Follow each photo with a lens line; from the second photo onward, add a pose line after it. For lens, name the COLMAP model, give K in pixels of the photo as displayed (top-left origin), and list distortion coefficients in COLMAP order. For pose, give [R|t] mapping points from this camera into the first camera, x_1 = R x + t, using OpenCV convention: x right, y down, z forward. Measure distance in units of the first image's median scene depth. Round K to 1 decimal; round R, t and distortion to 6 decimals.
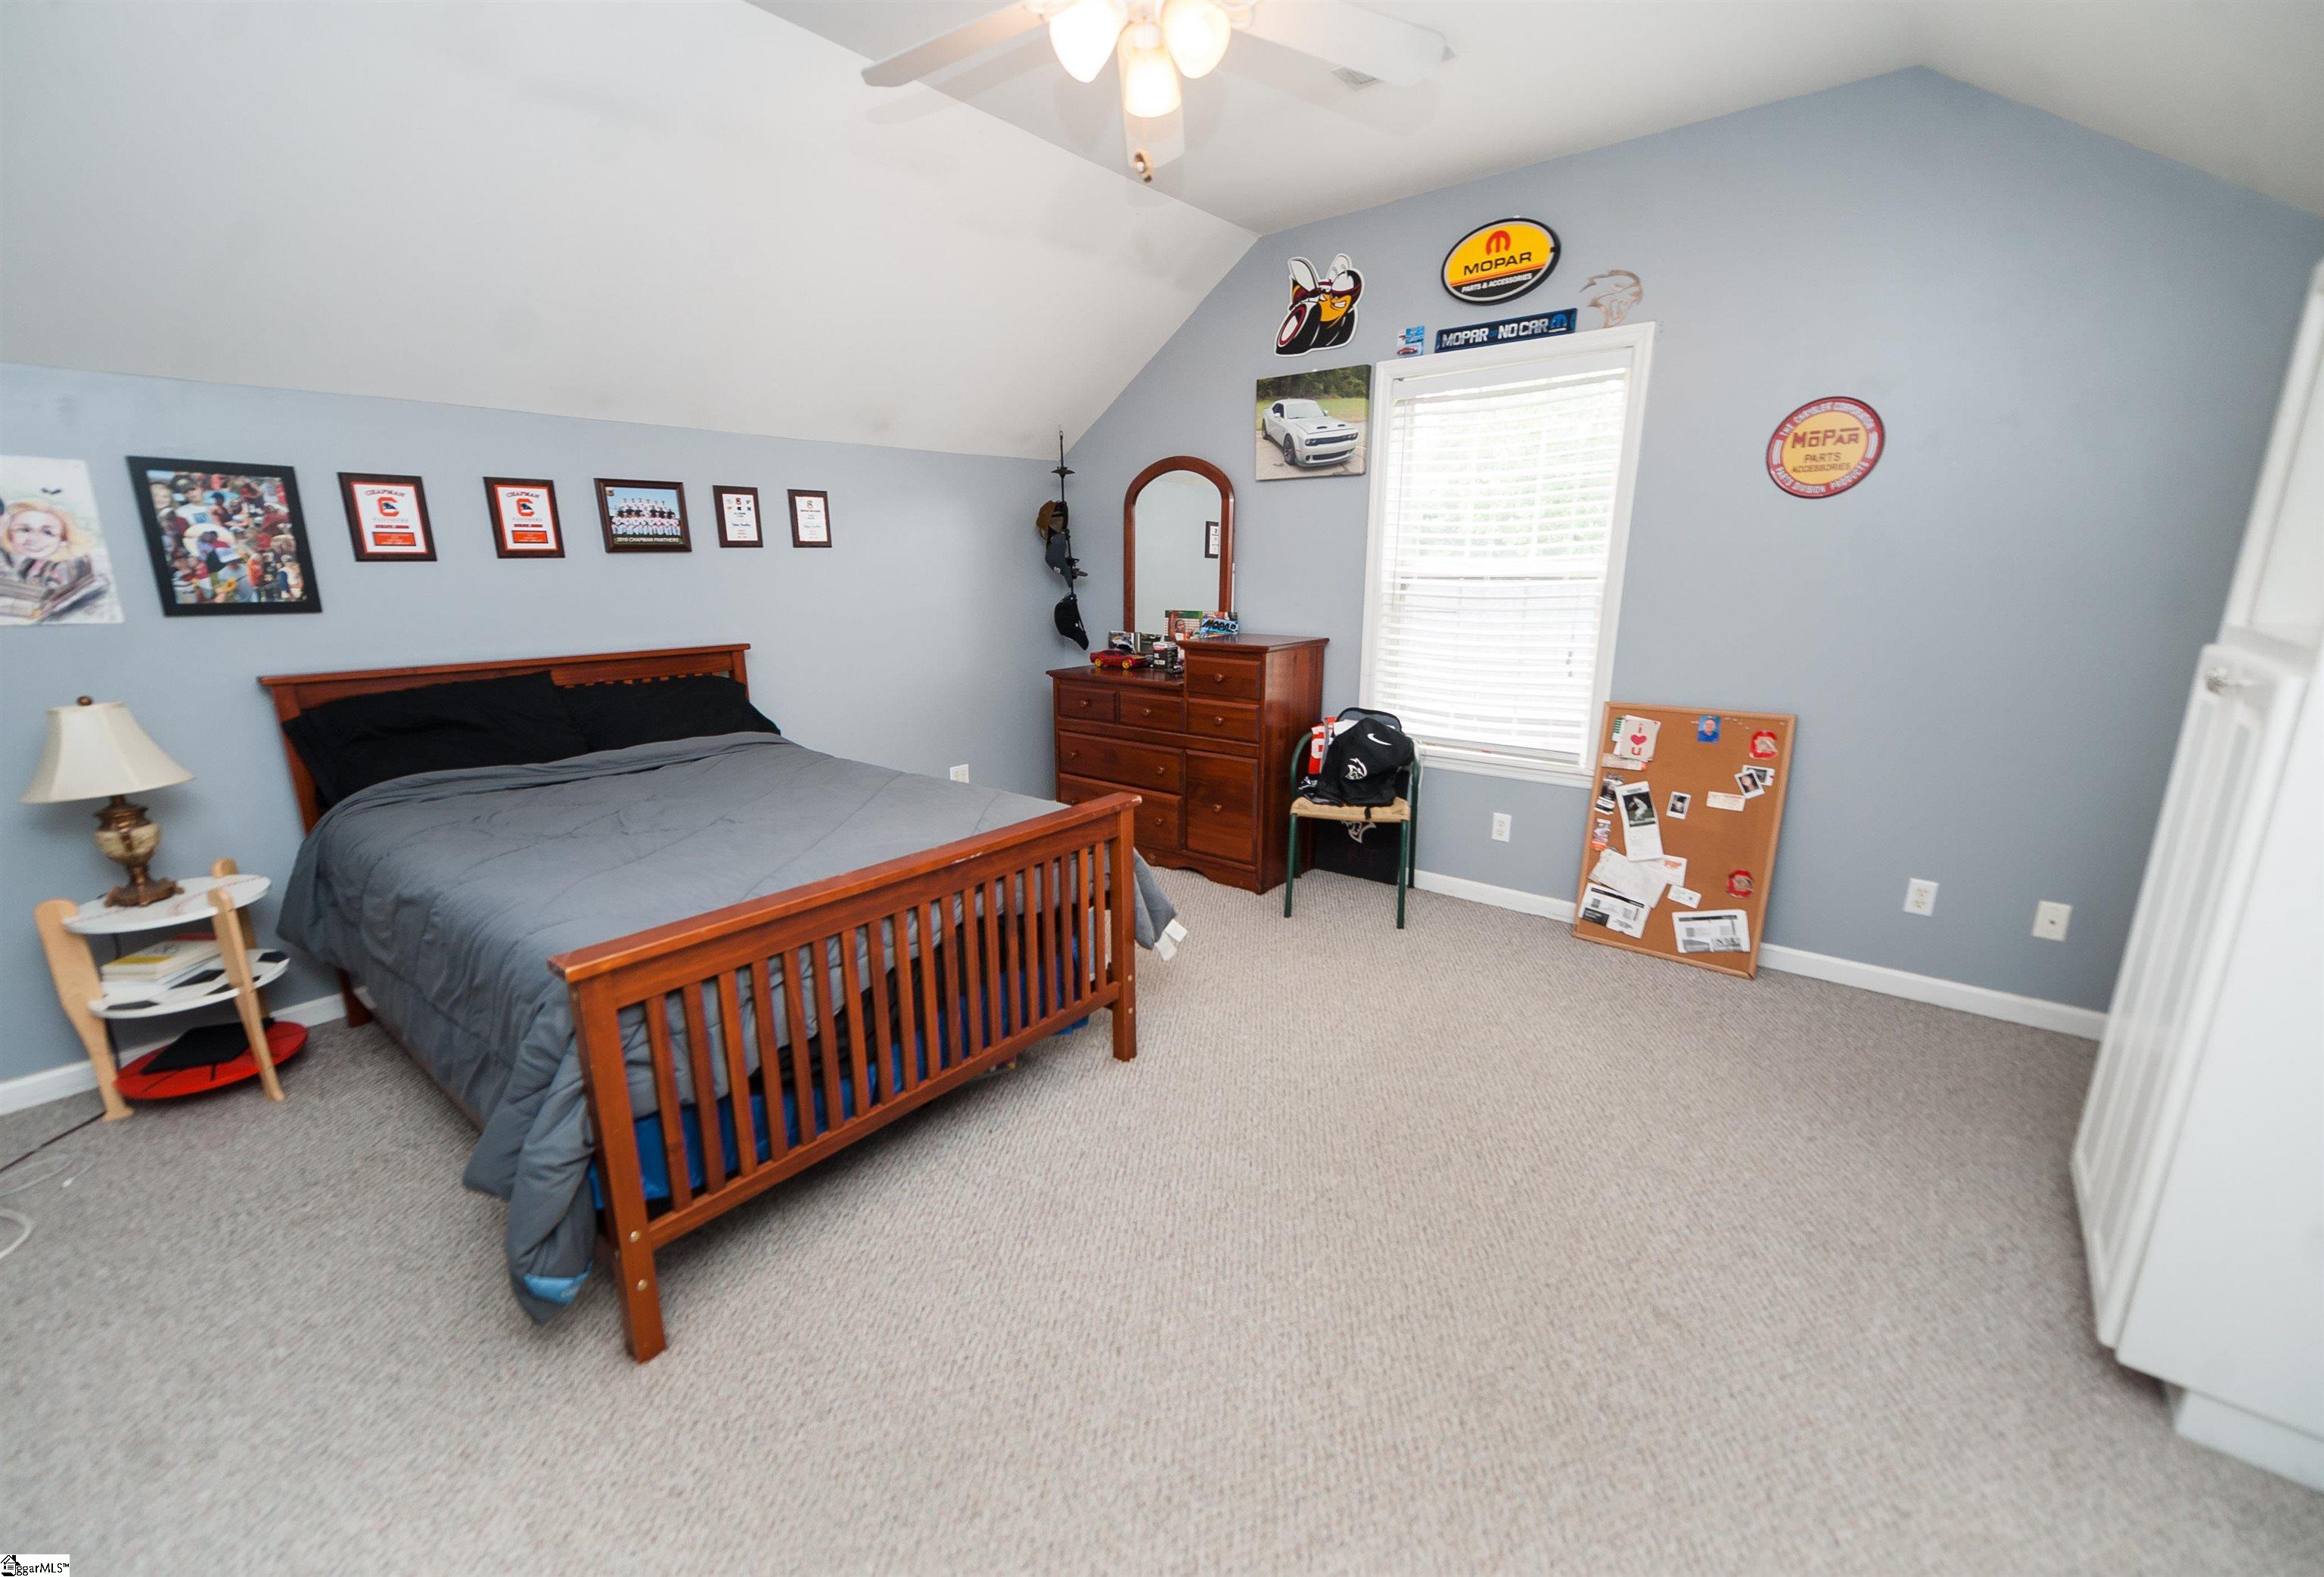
lens RADIAL K [[962.3, 0, 1140.9], [0, 962.3, 791.9], [0, 0, 1]] dist [0.000413, -0.000376]
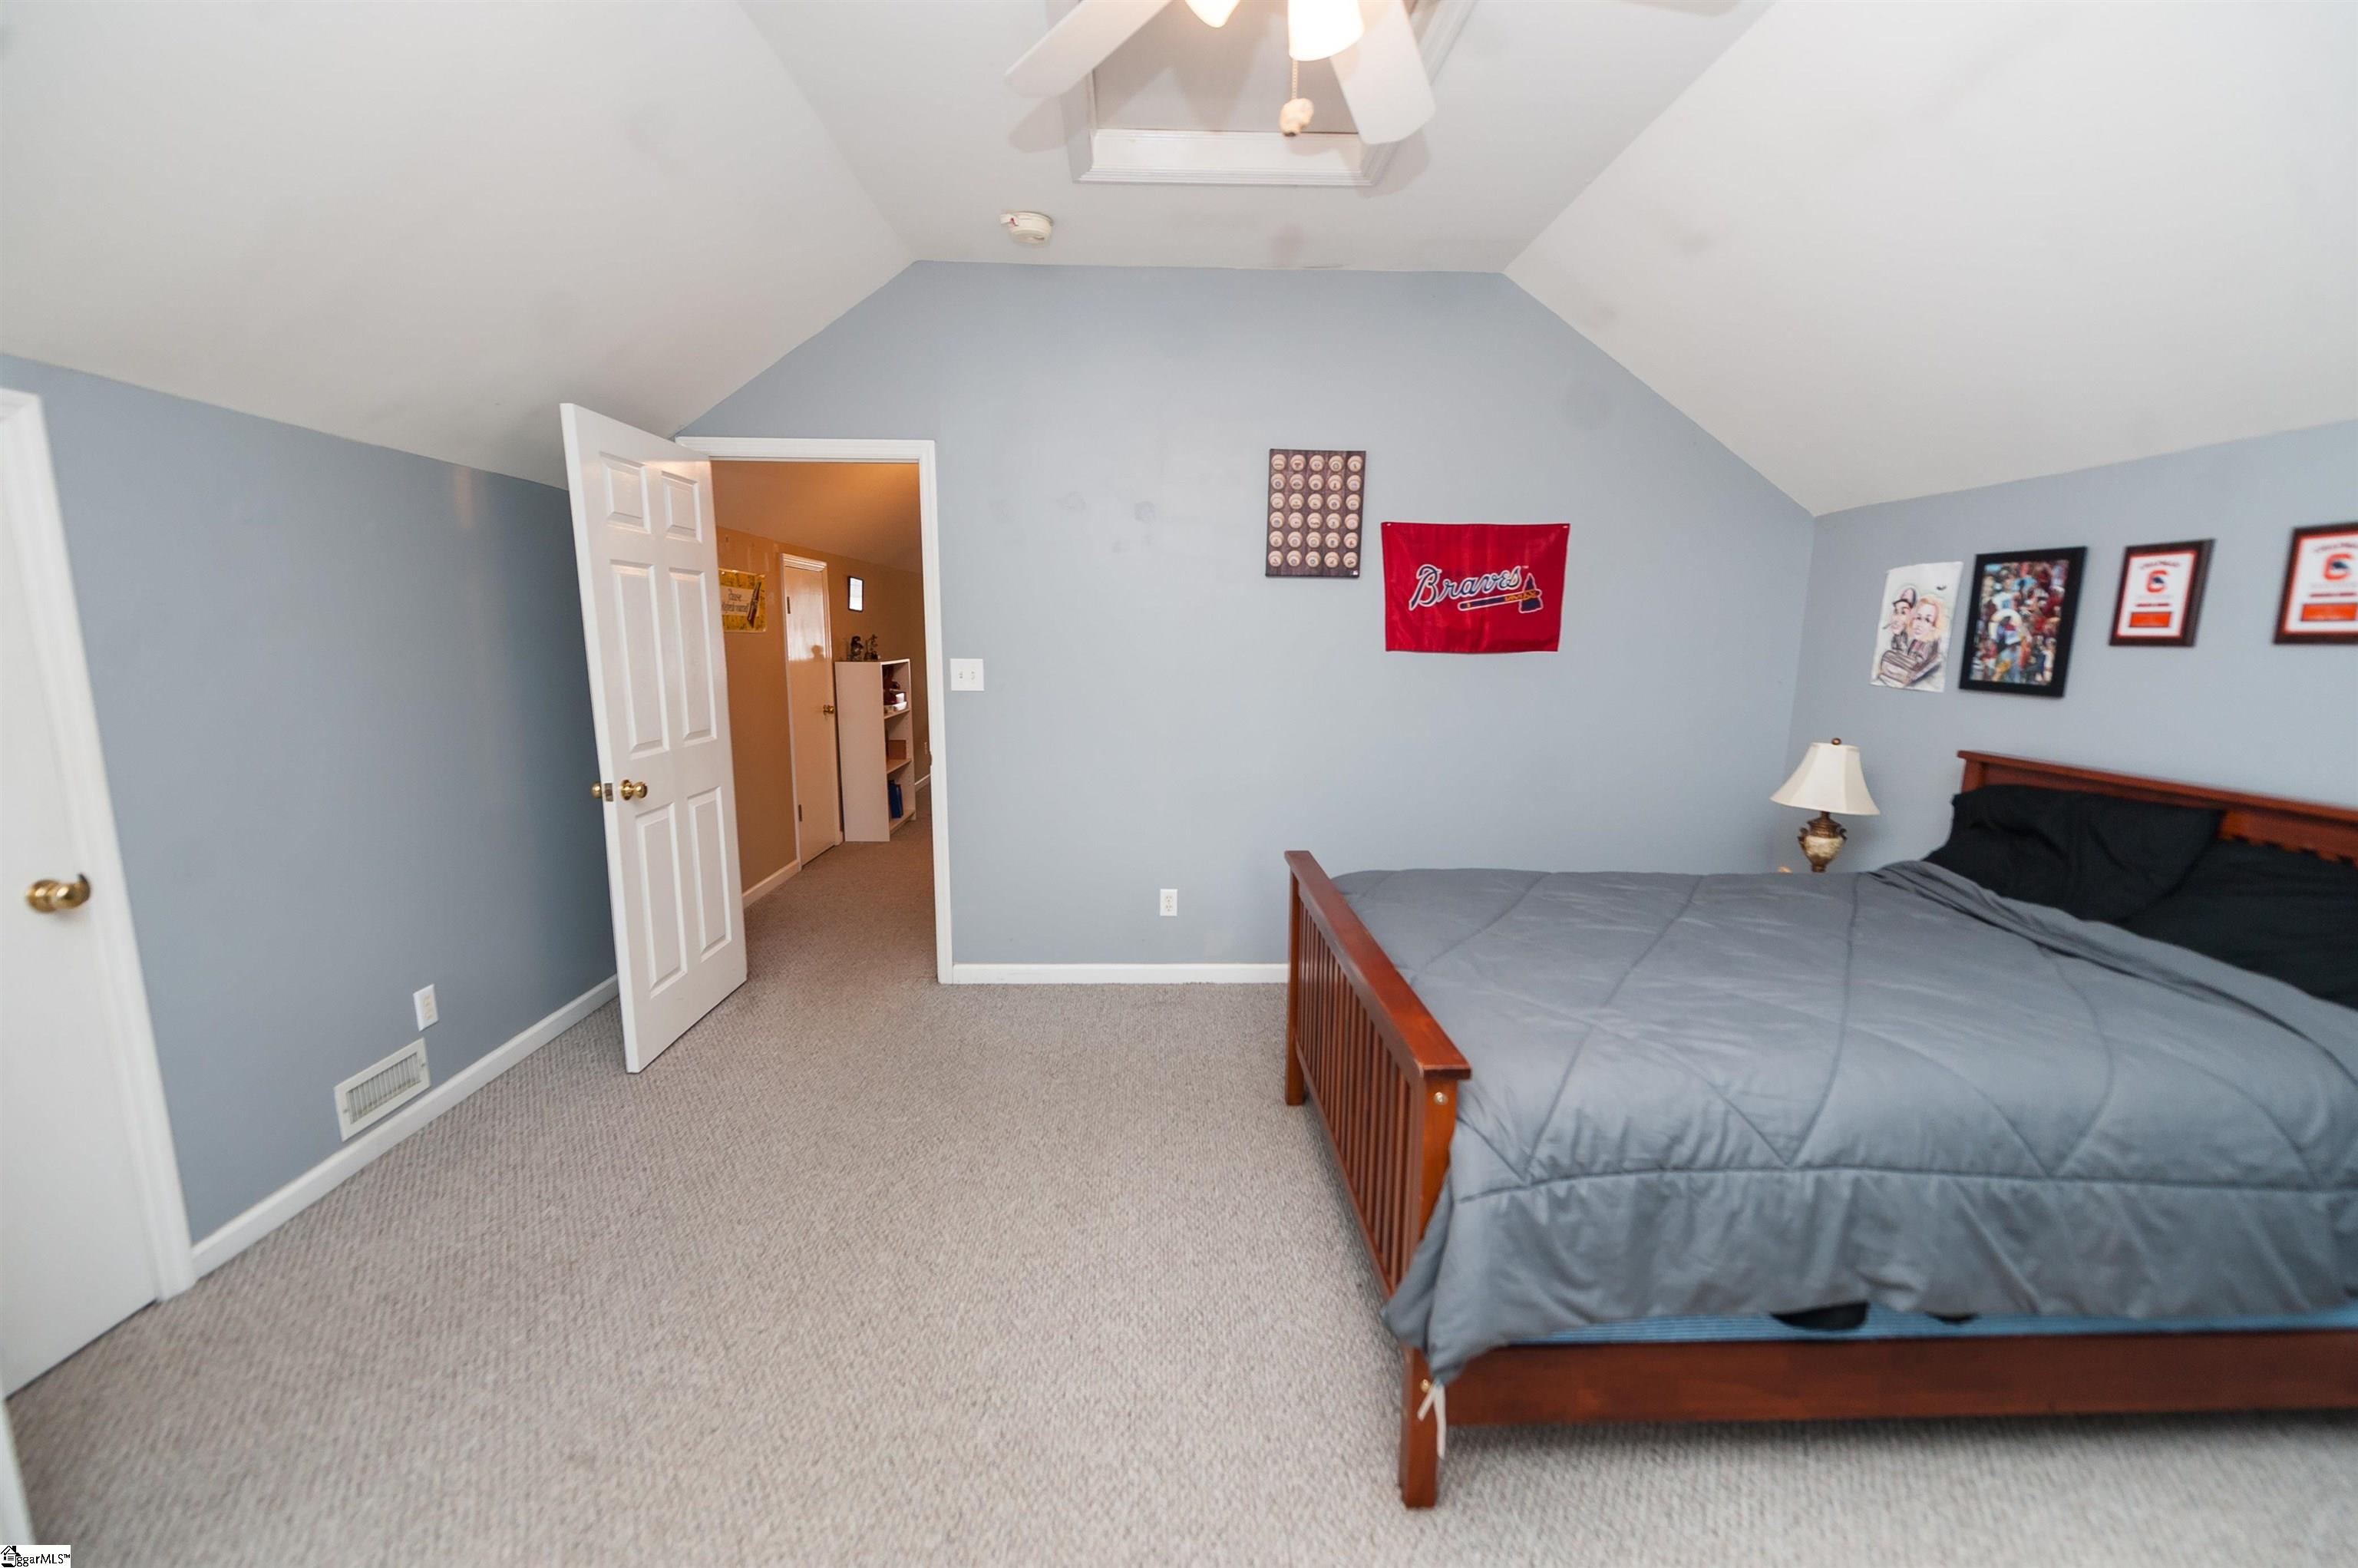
lens RADIAL K [[930.3, 0, 1183.5], [0, 930.3, 789.6], [0, 0, 1]] dist [0.003880, -0.000138]
pose [[-0.742289, 0.110398, -0.660924, 0.424796], [-0.163502, 0.926682, 0.338419, -0.290590], [0.649827, 0.359267, -0.669815, 1.159287]]
